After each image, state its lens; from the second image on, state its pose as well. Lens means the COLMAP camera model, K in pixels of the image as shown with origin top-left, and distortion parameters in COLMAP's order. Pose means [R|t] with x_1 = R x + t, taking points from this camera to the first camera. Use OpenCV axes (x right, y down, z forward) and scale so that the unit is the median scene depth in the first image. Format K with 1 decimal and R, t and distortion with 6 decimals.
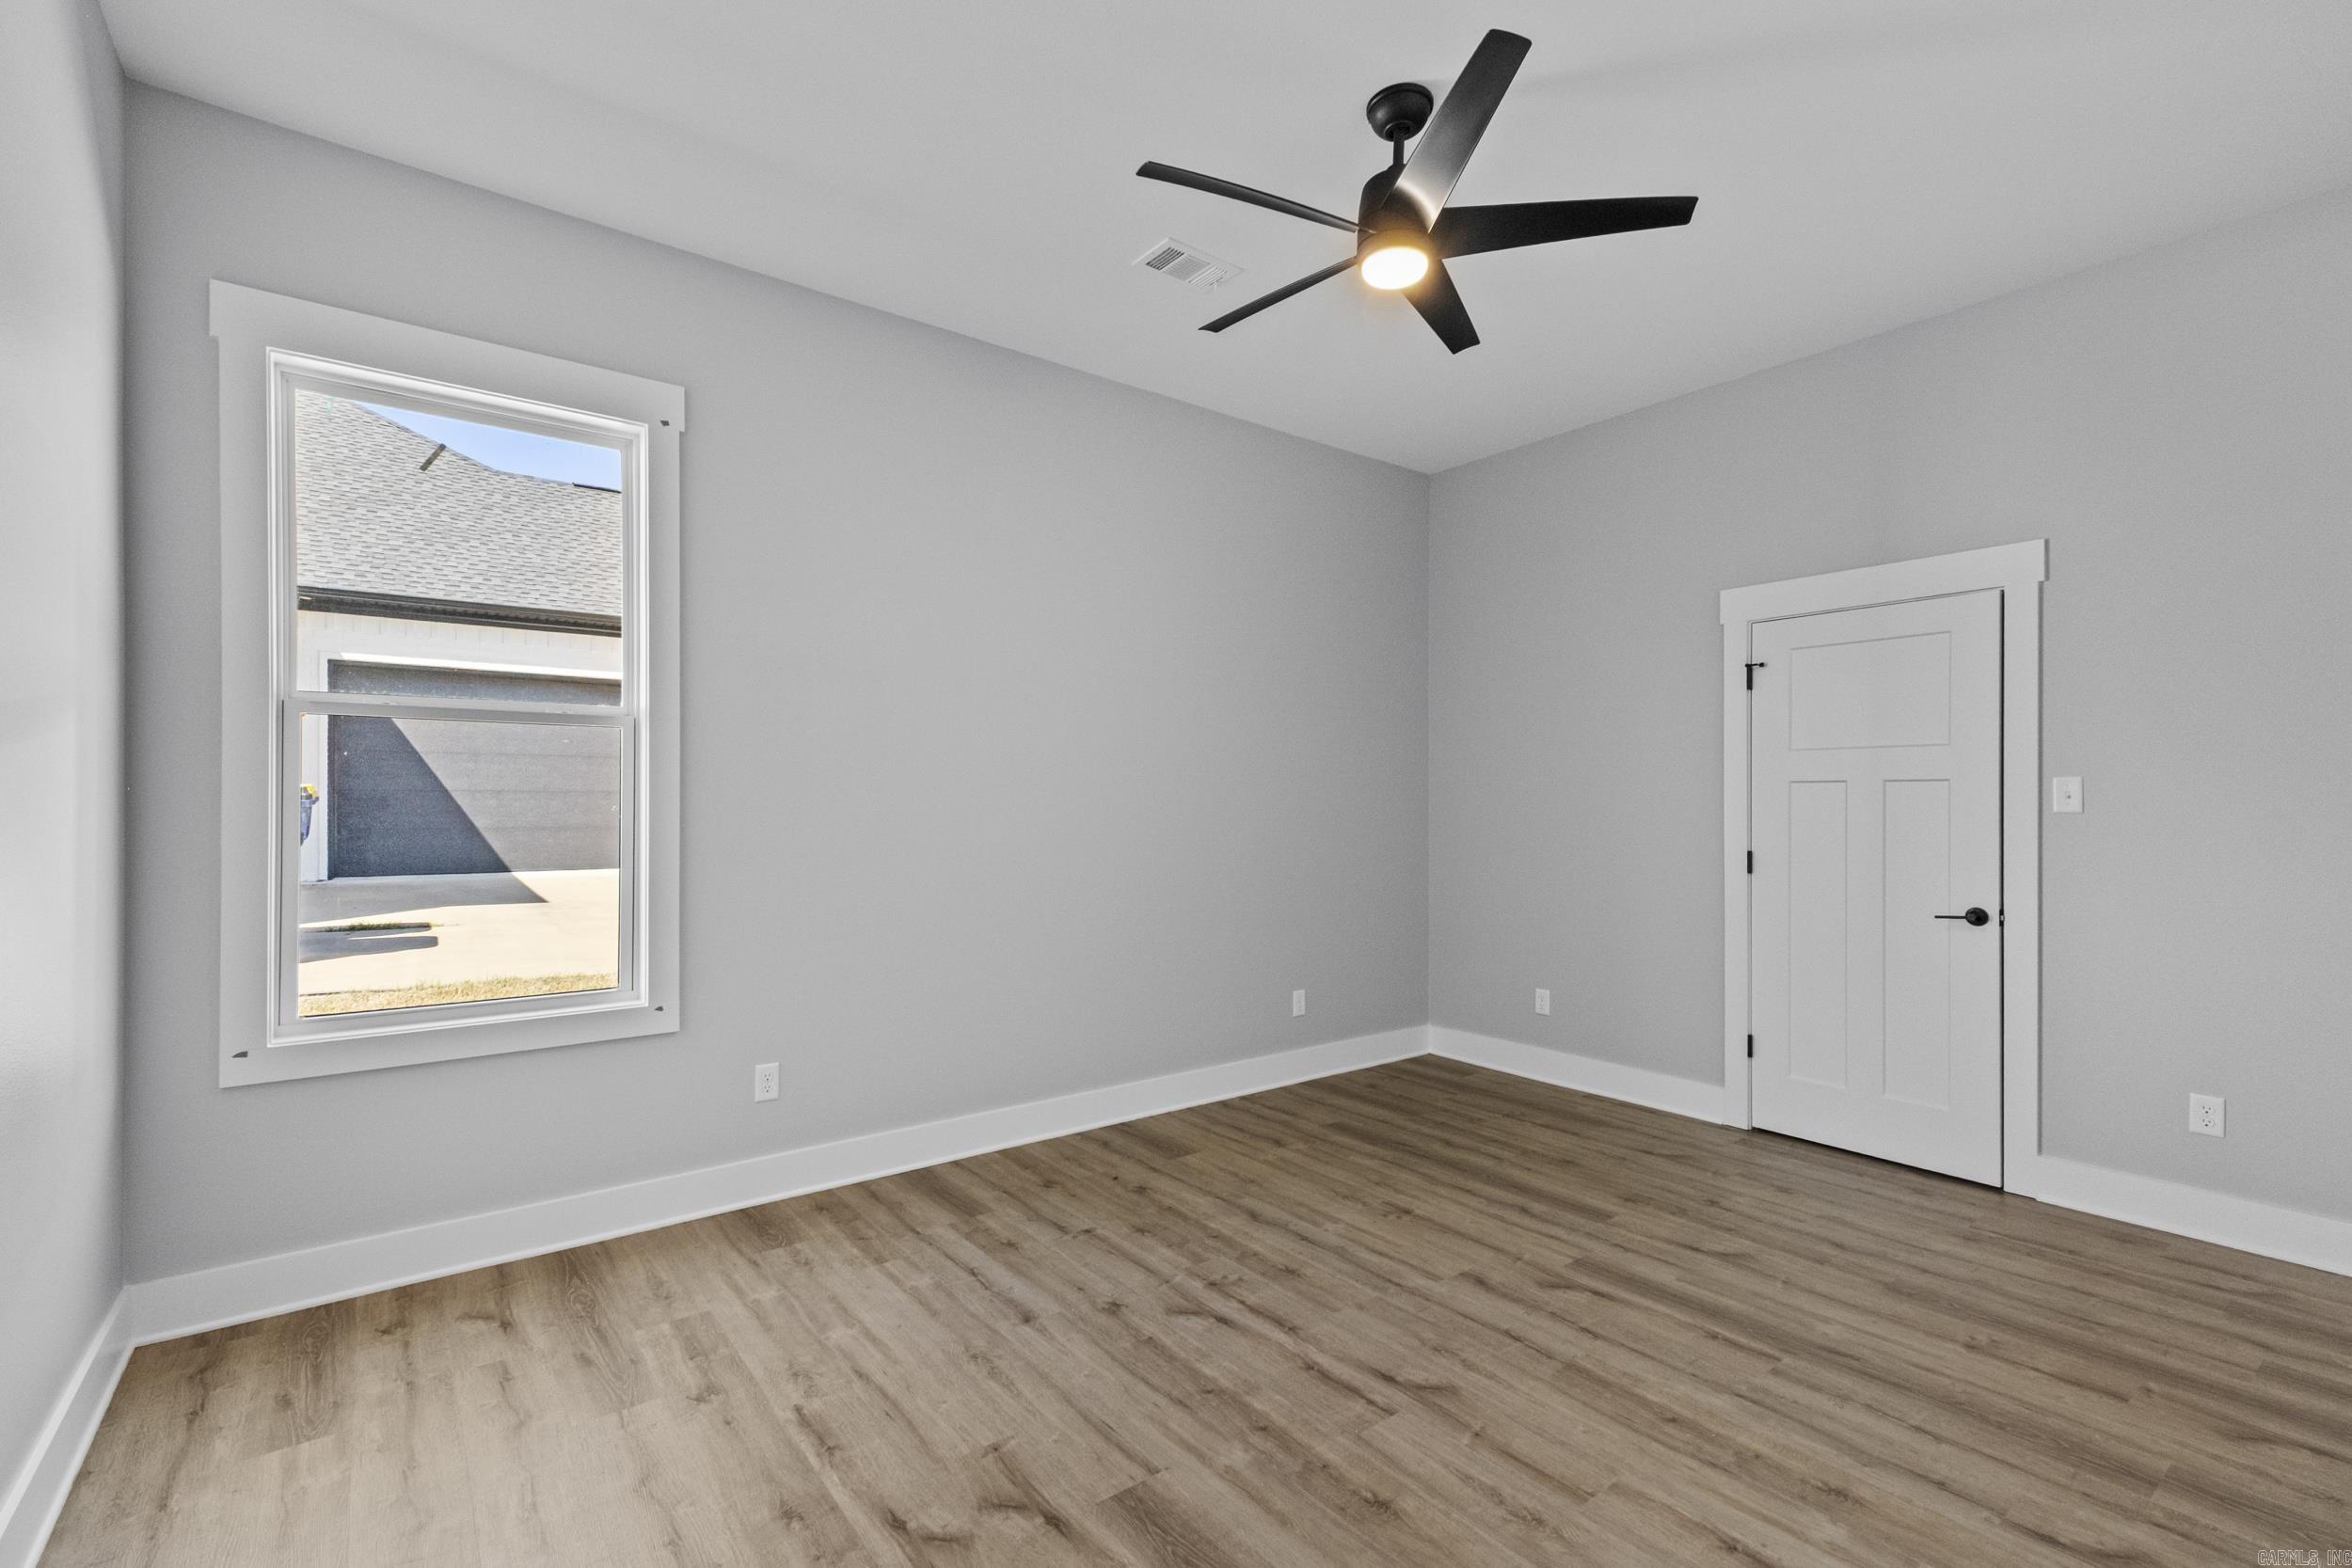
lens RADIAL K [[1000.7, 0, 1161.9], [0, 1000.7, 779.3], [0, 0, 1]] dist [0.012361, -0.000354]
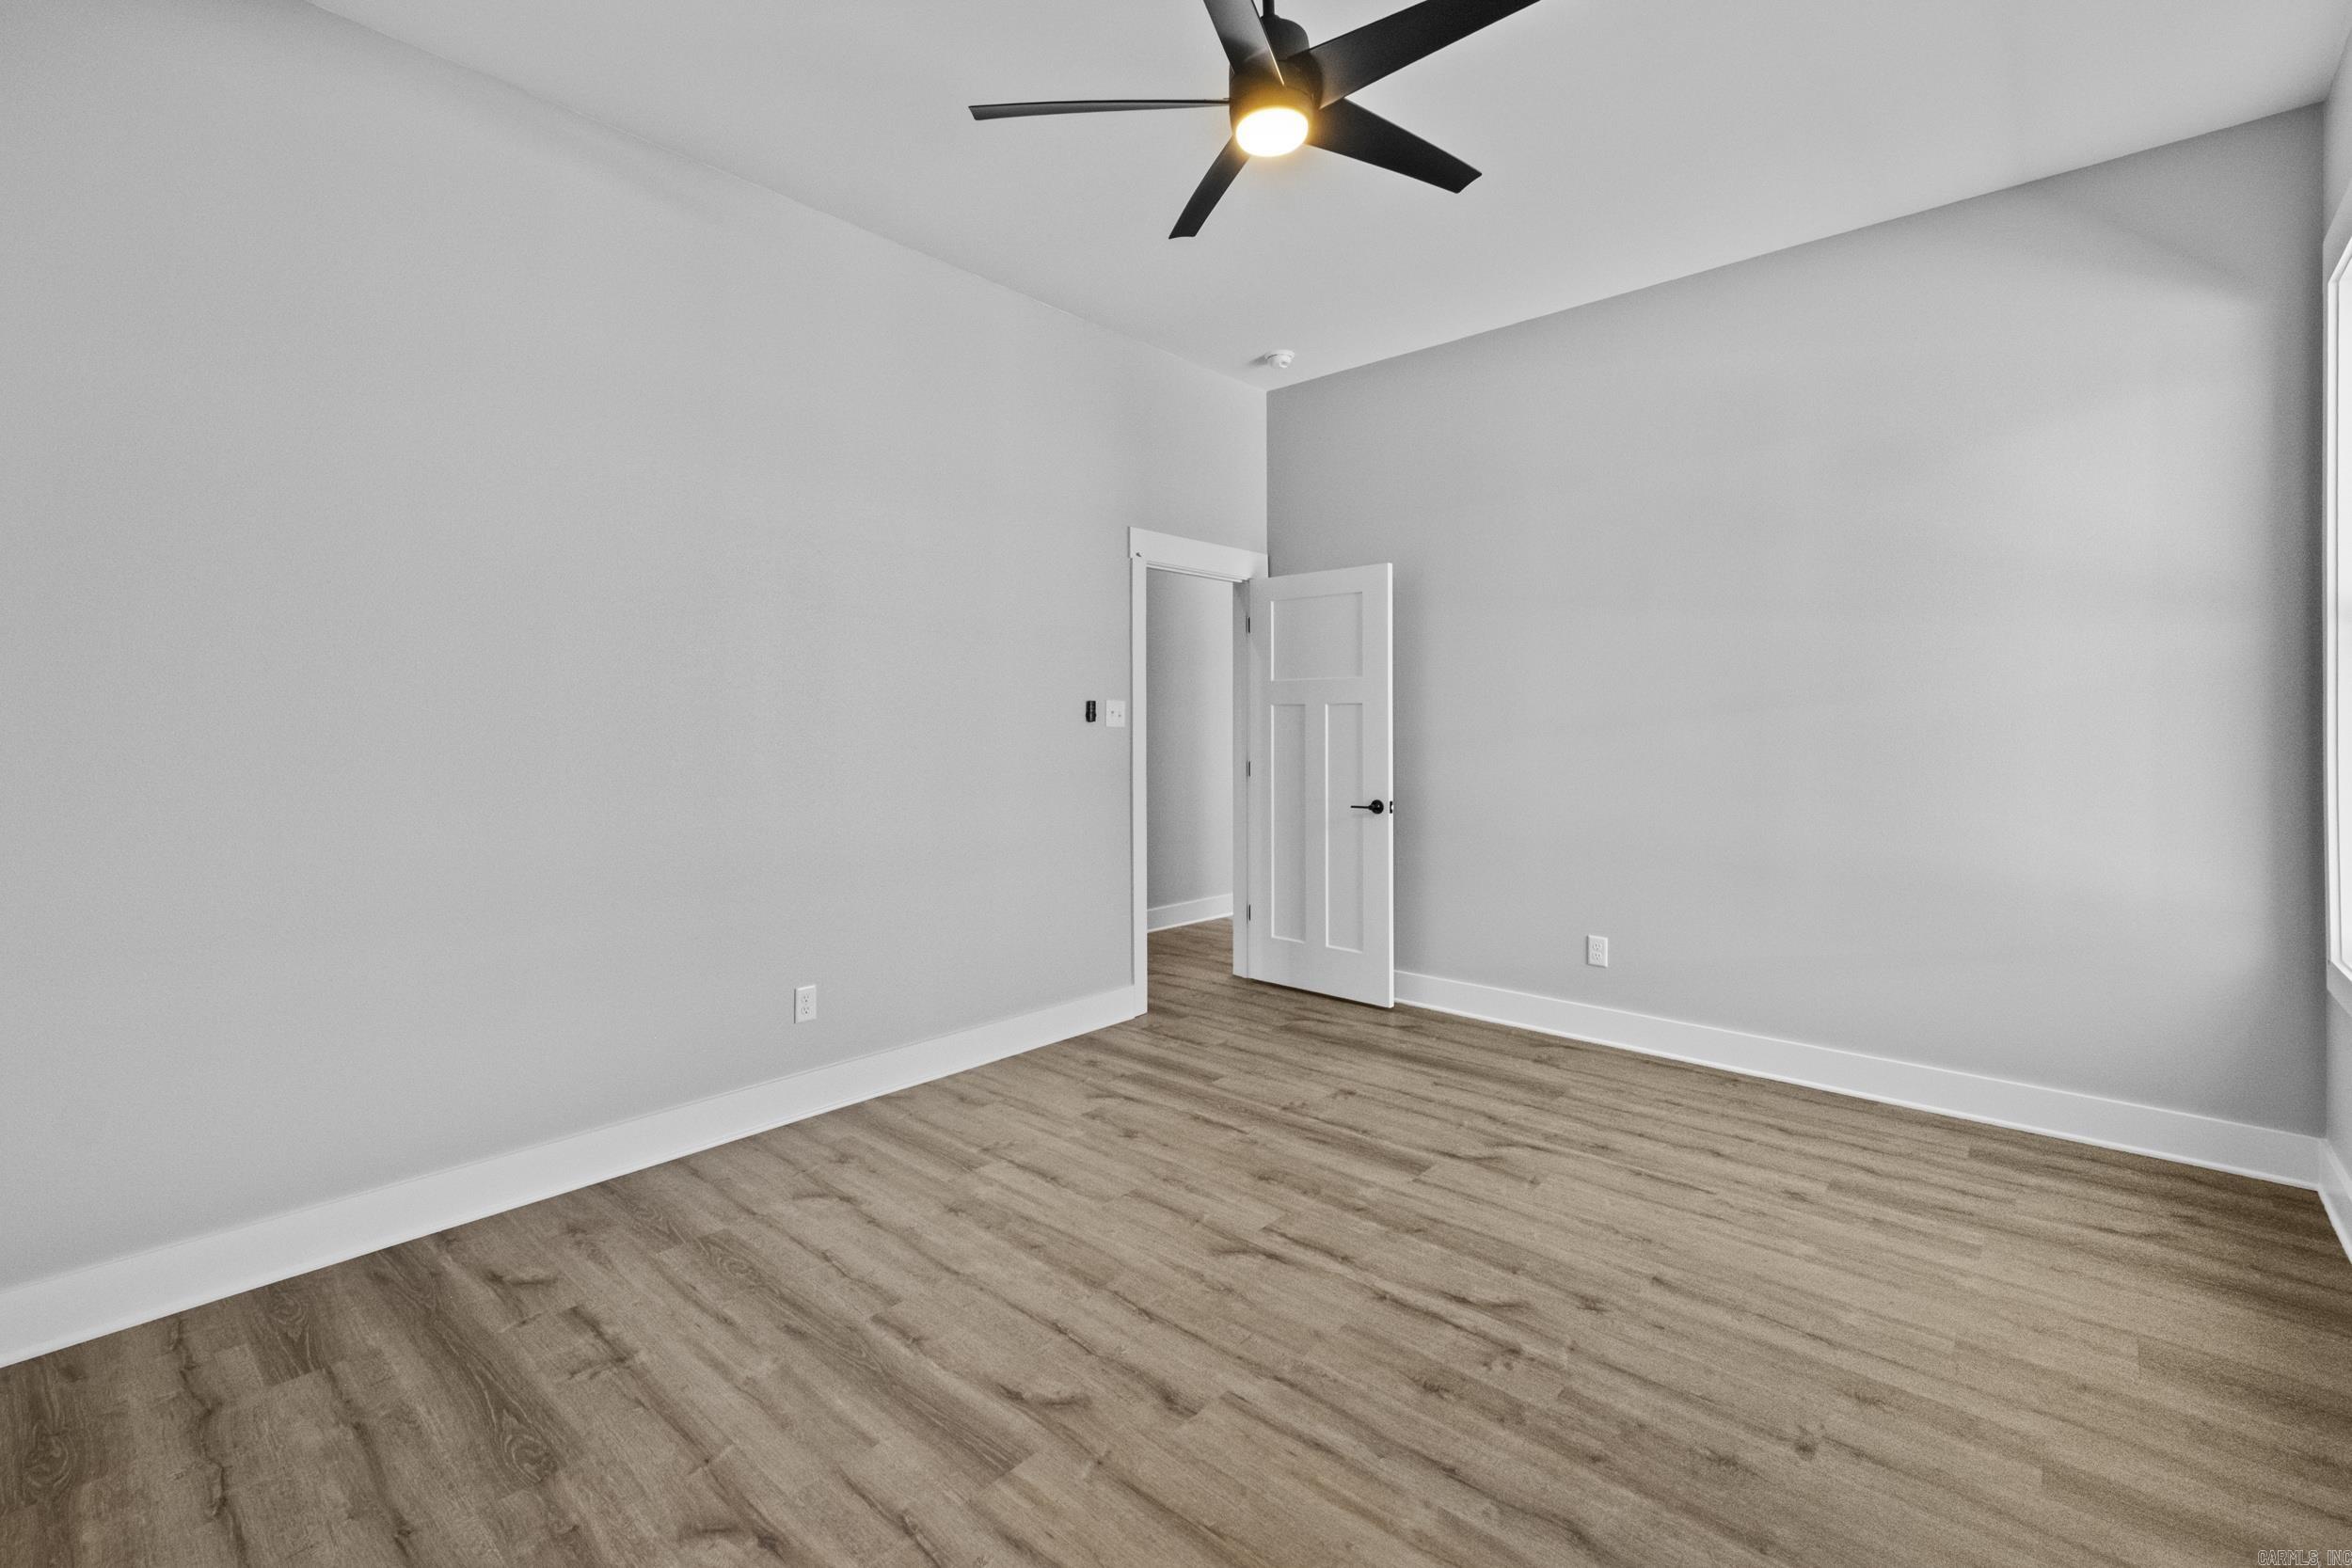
lens RADIAL K [[1000.7, 0, 1161.9], [0, 1000.7, 779.3], [0, 0, 1]] dist [0.012361, -0.000354]
pose [[-0.979357, 0.009030, -0.201937, 0.524149], [0.003322, 0.999586, 0.028589, 0.053748], [0.202112, 0.027328, -0.978981, 1.909202]]
